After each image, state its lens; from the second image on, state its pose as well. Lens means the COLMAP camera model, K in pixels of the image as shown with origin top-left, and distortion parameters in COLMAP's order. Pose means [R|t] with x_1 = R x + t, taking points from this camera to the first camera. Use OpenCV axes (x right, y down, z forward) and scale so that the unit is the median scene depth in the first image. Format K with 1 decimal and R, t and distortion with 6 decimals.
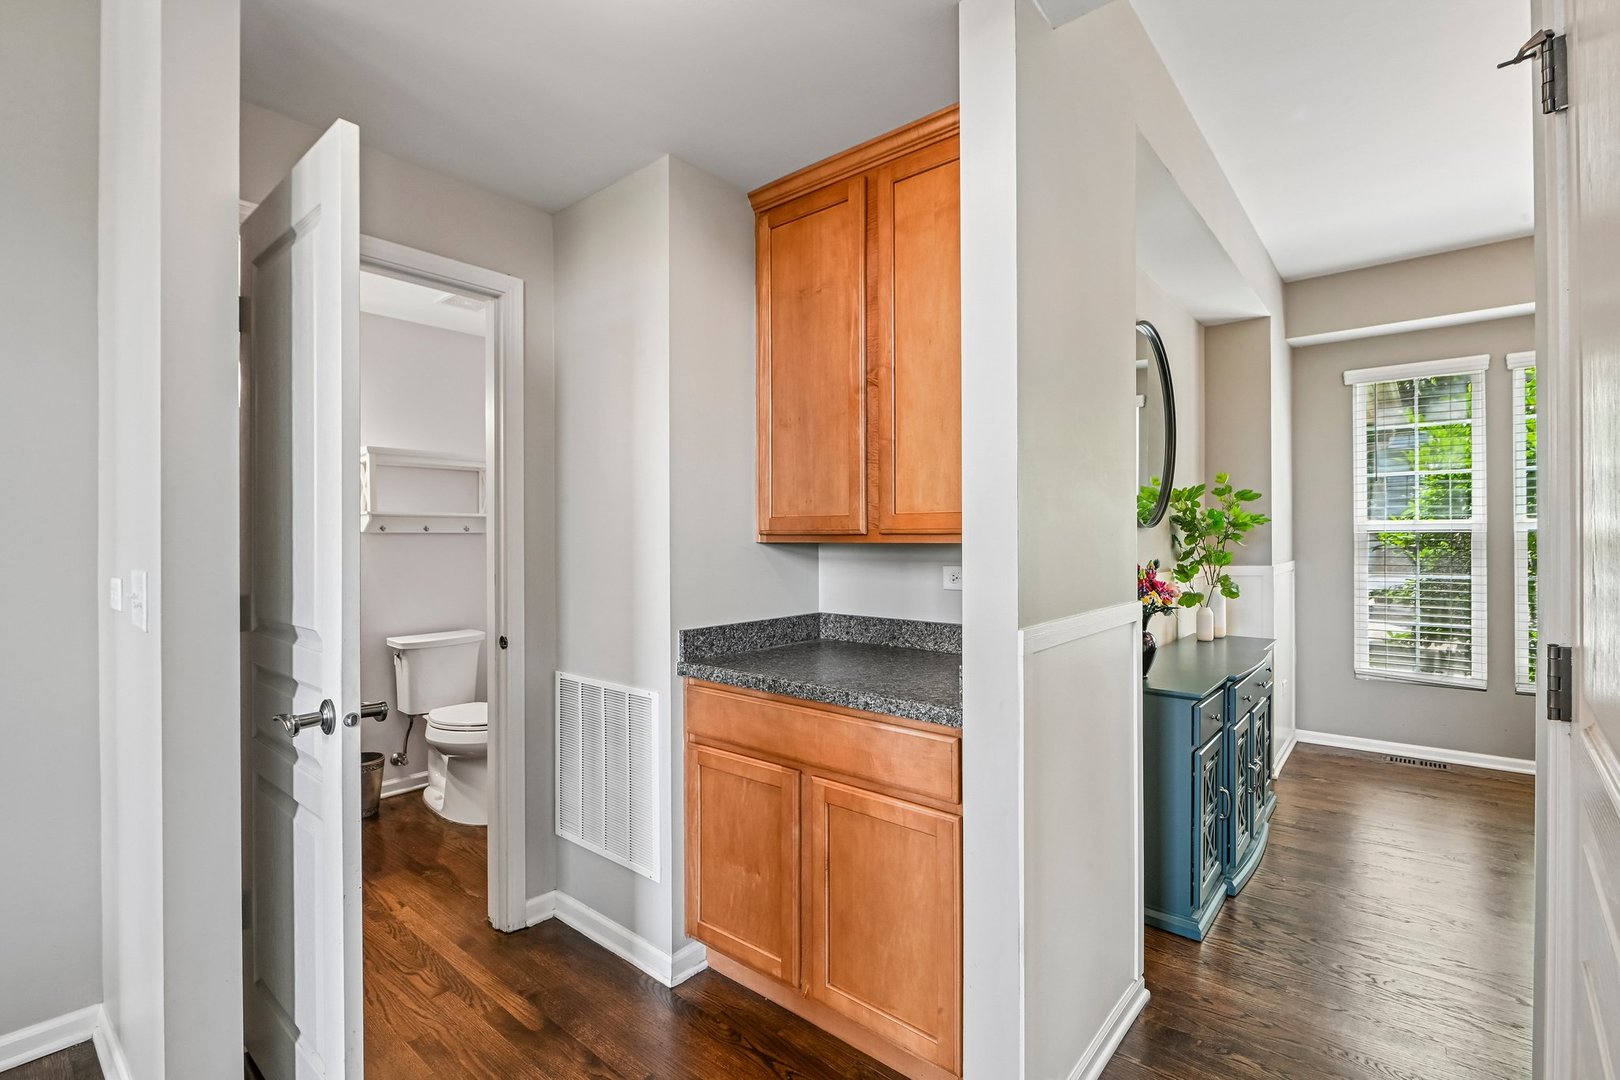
lens RADIAL K [[735.9, 0, 795.5], [0, 735.9, 538.8], [0, 0, 1]] dist [-0.002370, -0.000480]
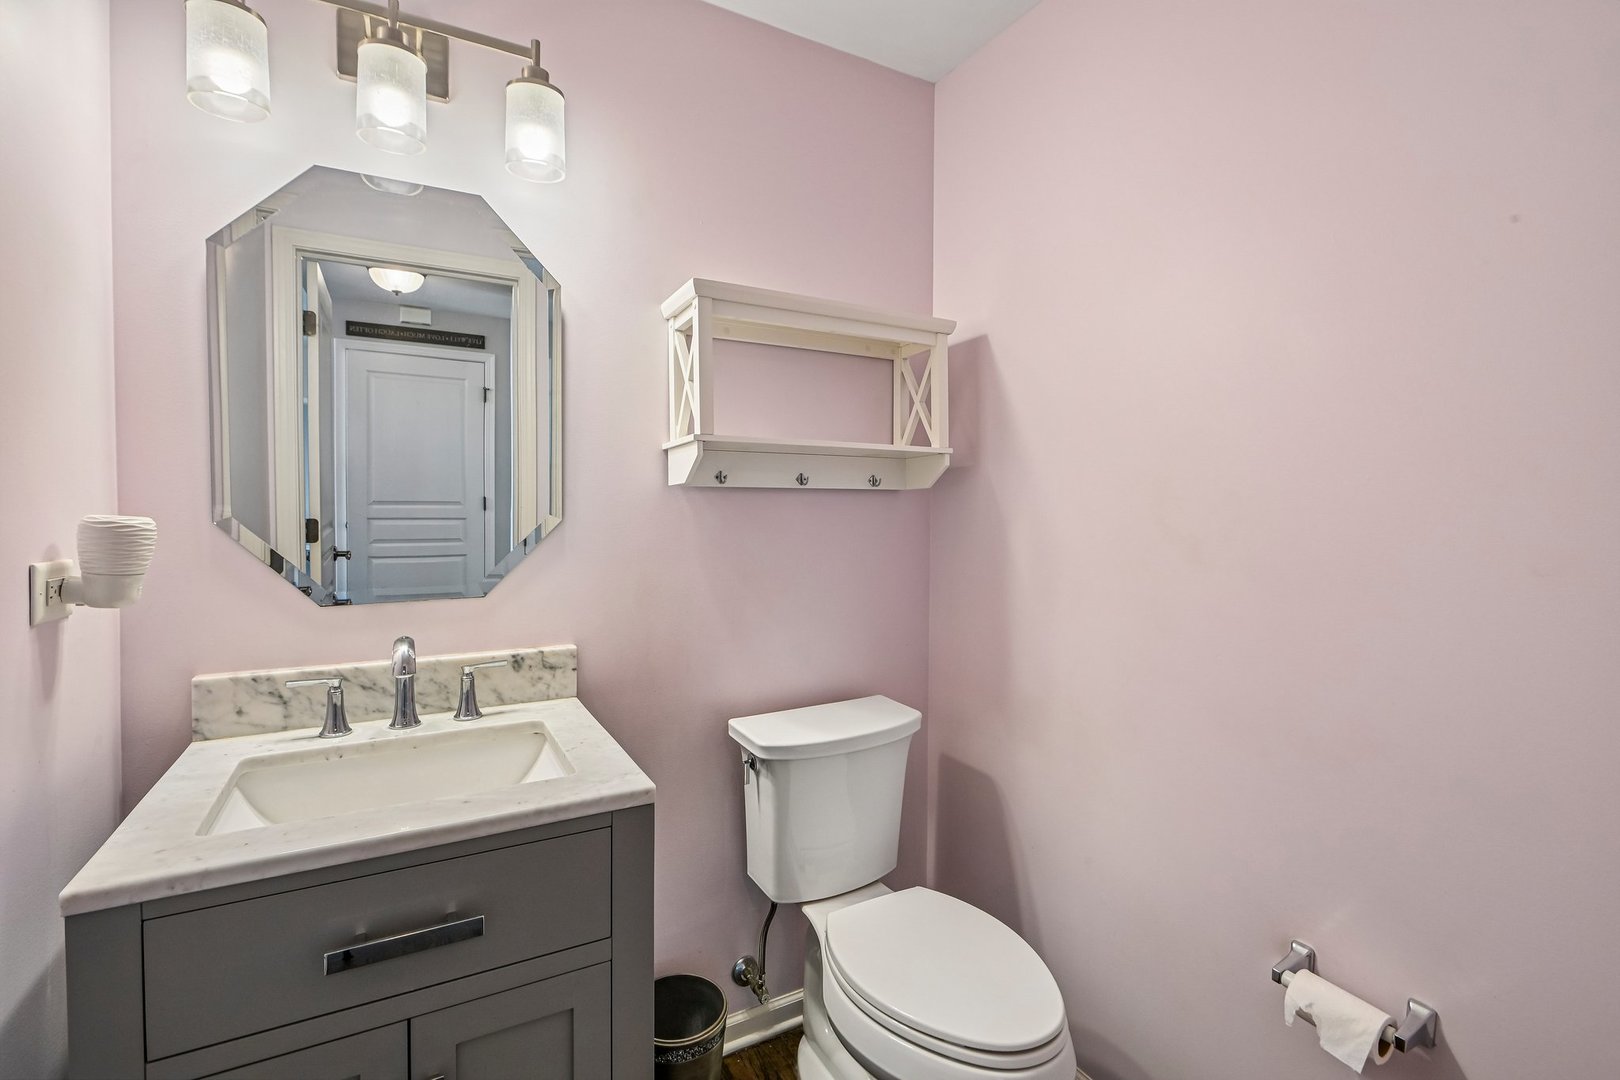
lens RADIAL K [[726.8, 0, 803.1], [0, 726.8, 519.9], [0, 0, 1]] dist [-0.008065, -0.000997]
pose [[0.937774, 0.016750, -0.346841, -0.363435], [-0.009583, 0.999704, 0.022368, 0.001726], [0.347113, -0.017652, 0.937657, 0.605084]]
